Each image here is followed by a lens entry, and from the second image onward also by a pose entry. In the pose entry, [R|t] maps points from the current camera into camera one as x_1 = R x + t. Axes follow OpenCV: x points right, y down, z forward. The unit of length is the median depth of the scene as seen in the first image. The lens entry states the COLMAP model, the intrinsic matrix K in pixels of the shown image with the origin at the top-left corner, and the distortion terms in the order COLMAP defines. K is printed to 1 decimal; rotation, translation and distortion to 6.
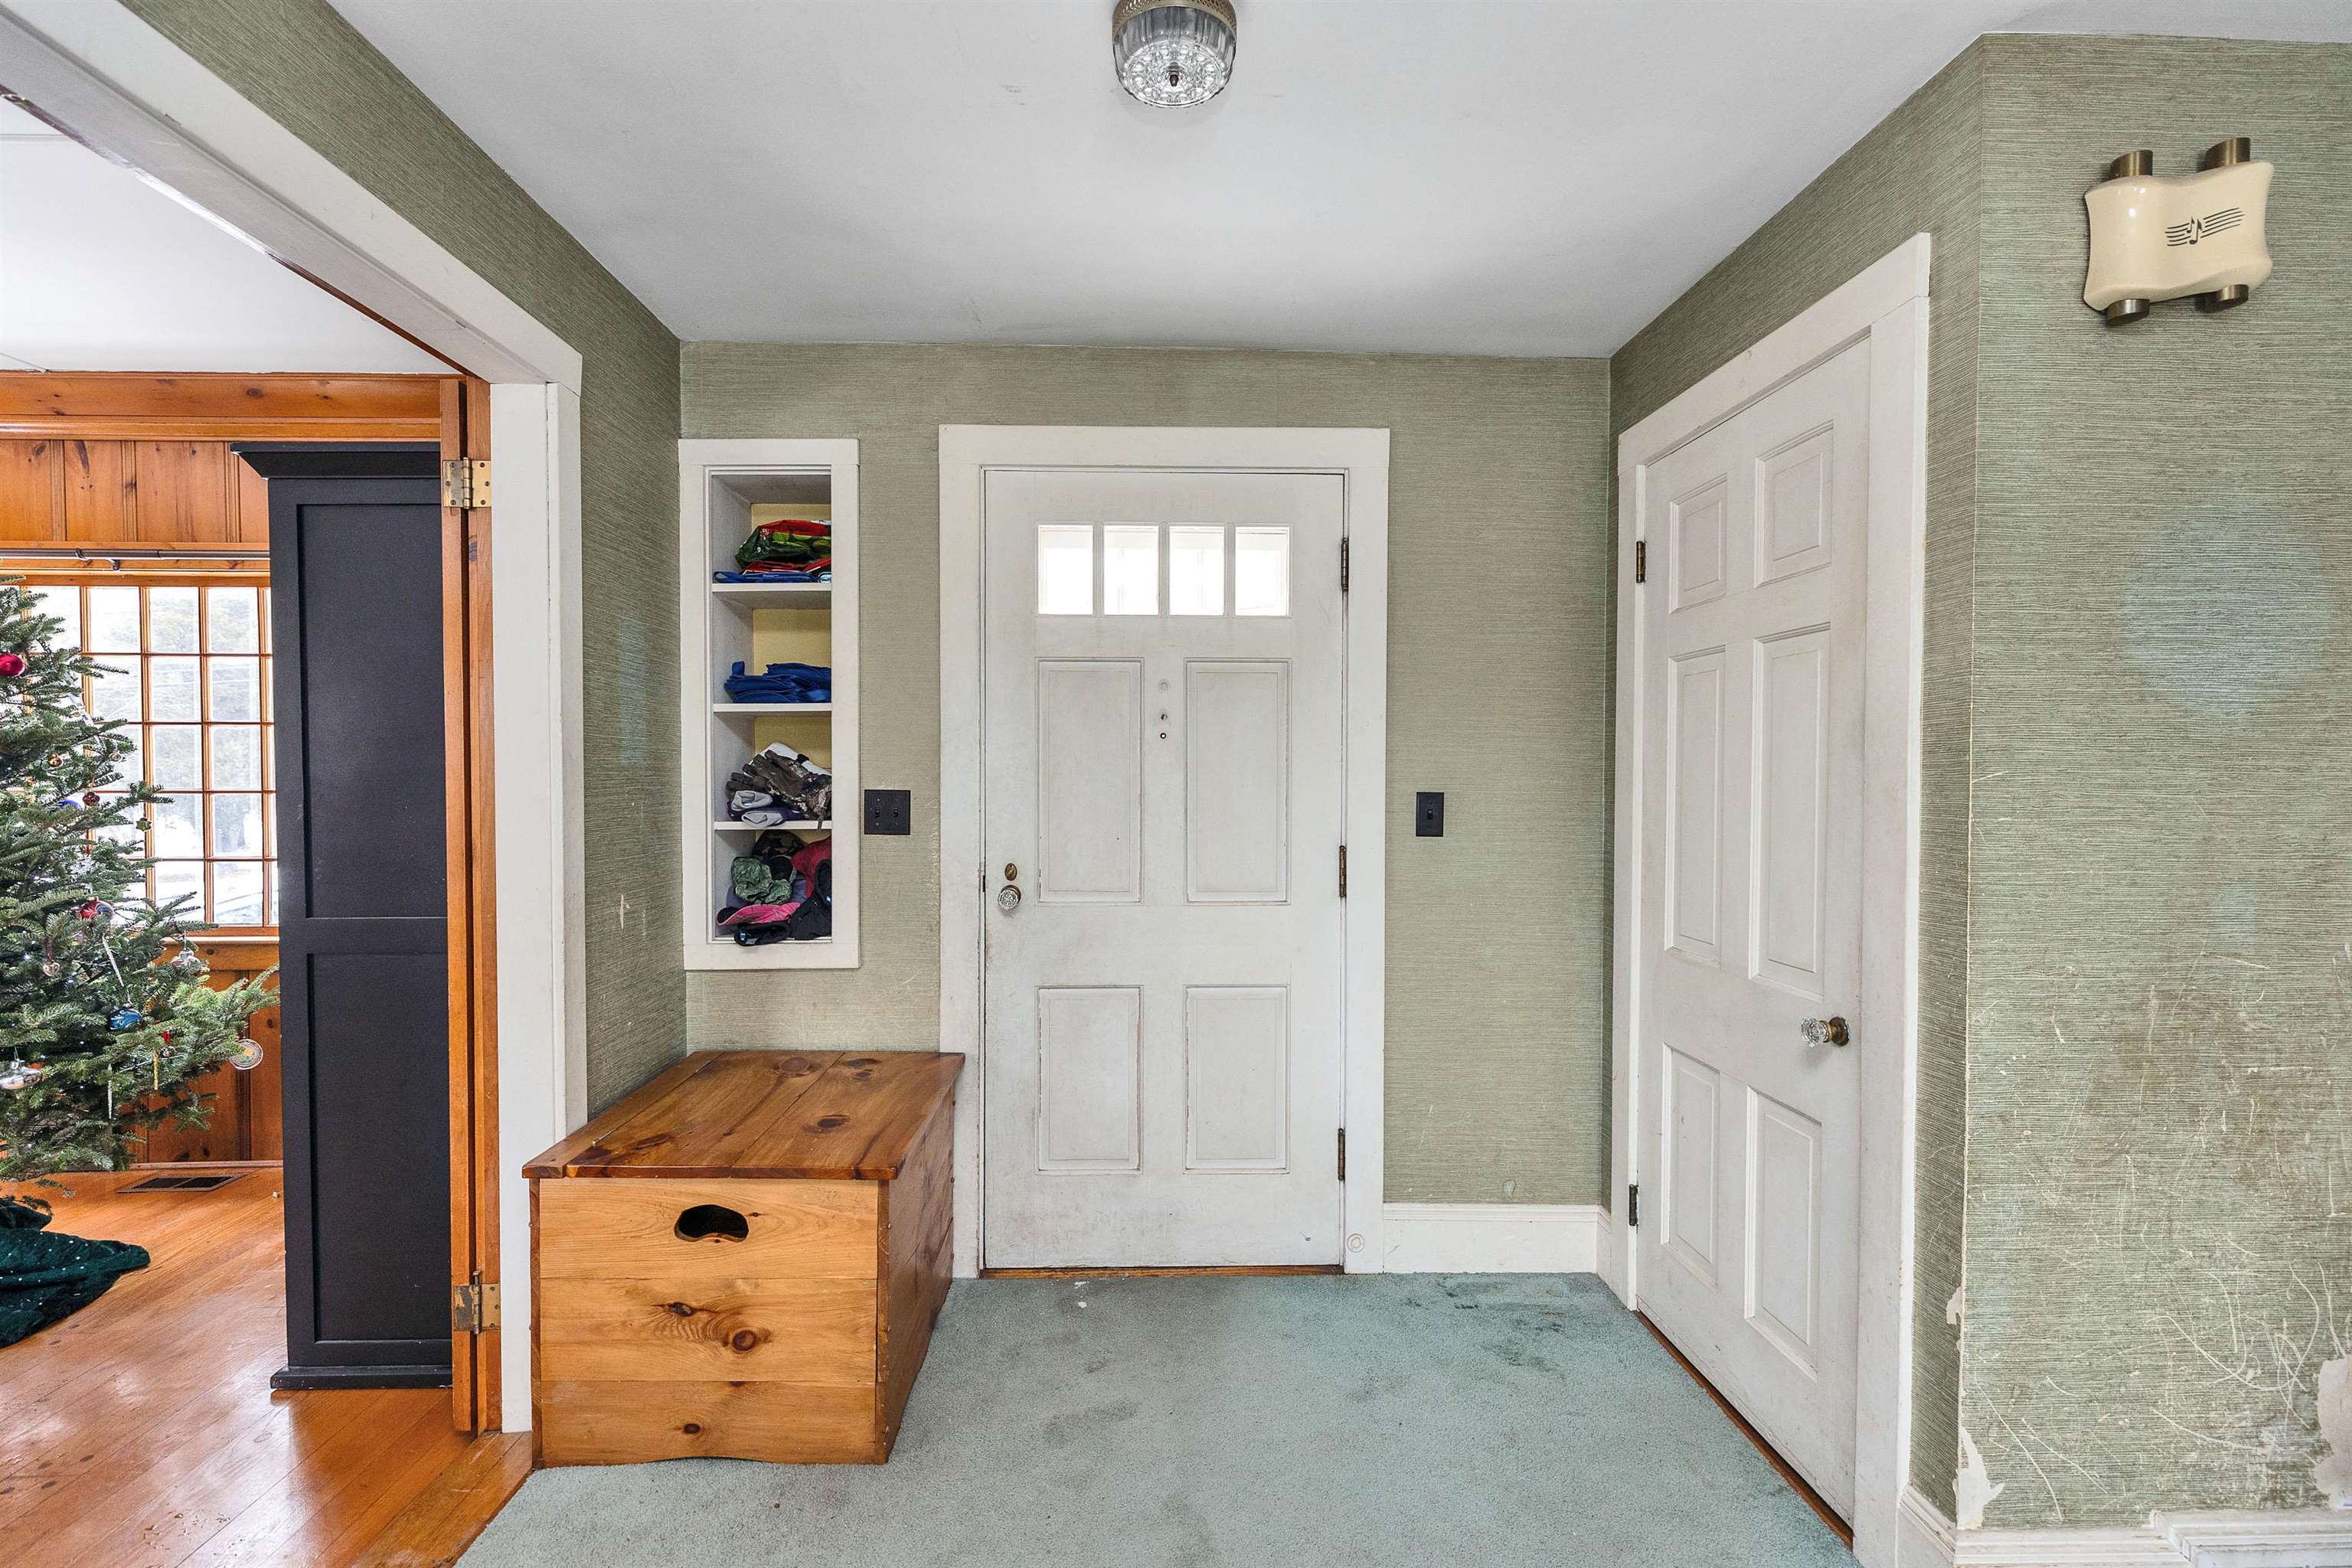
lens RADIAL K [[1052.2, 0, 1169.1], [0, 1052.2, 784.2], [0, 0, 1]] dist [0.003681, 0.000447]
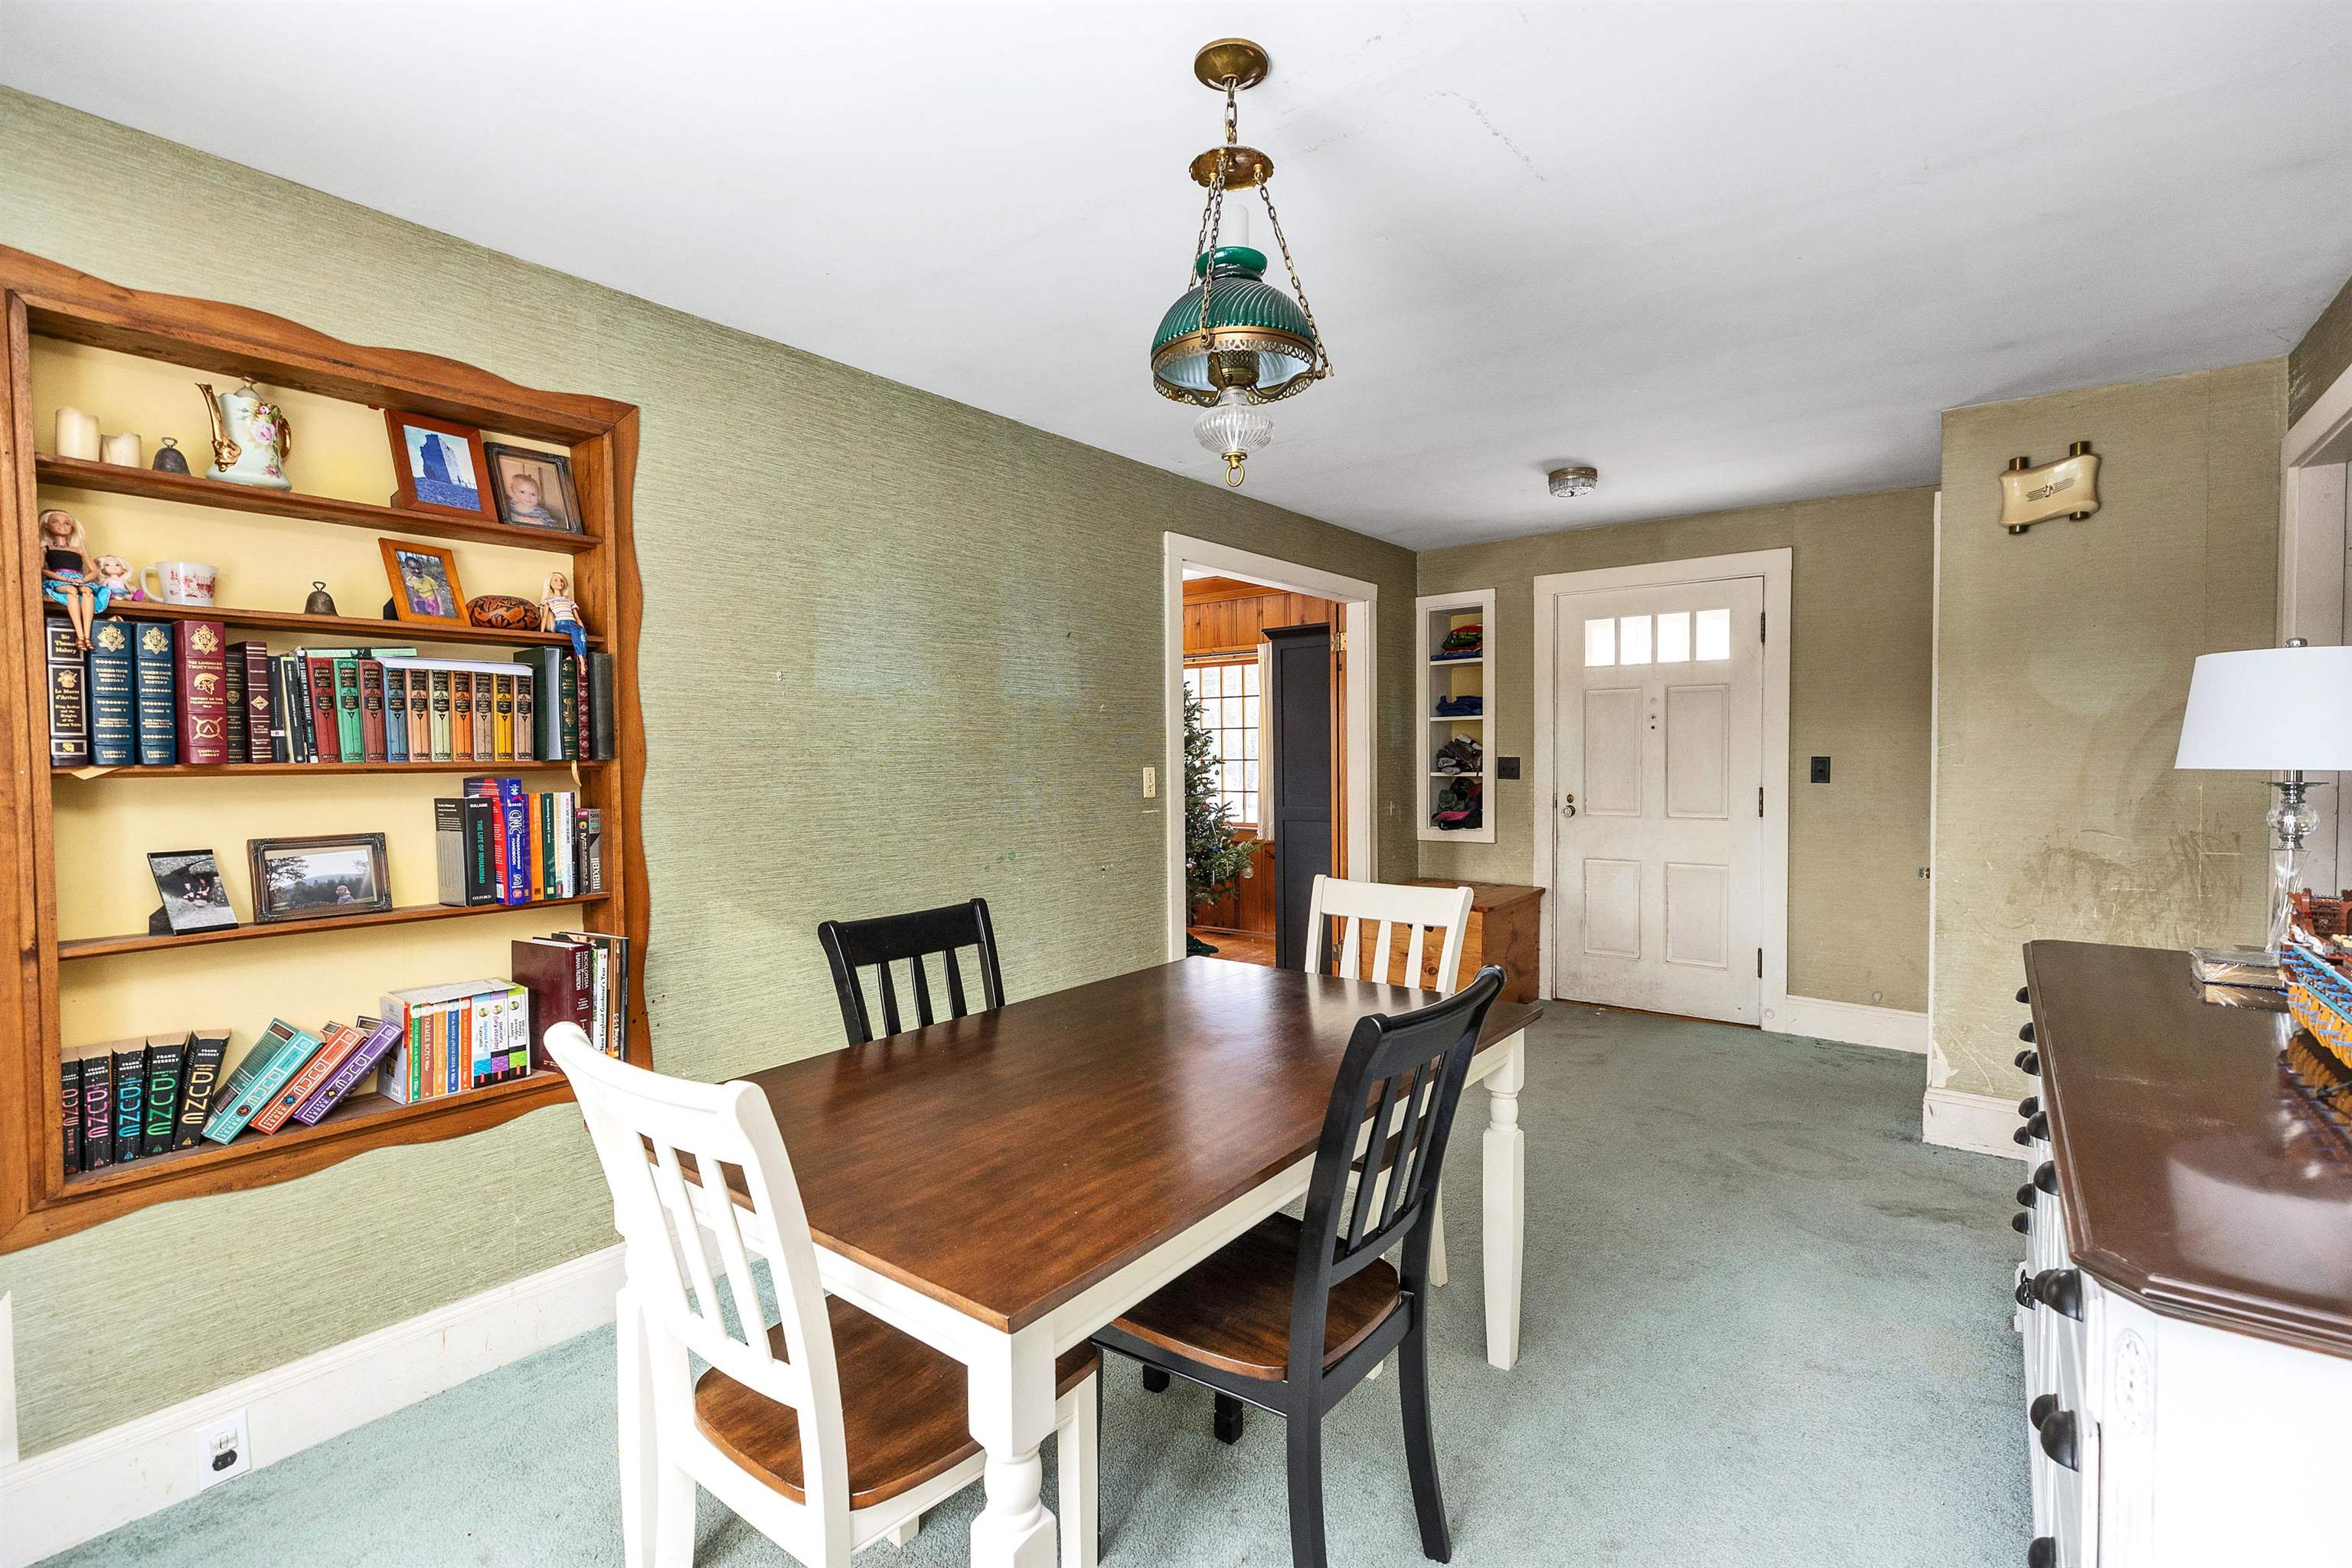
lens RADIAL K [[1052.2, 0, 1178.0], [0, 1052.2, 782.0], [0, 0, 1]] dist [0.003681, 0.000447]
pose [[0.770615, 0.011207, -0.637202, 0.538058], [0.000552, 0.999833, 0.018252, 0.016100], [0.637300, -0.014417, 0.770481, -0.980804]]
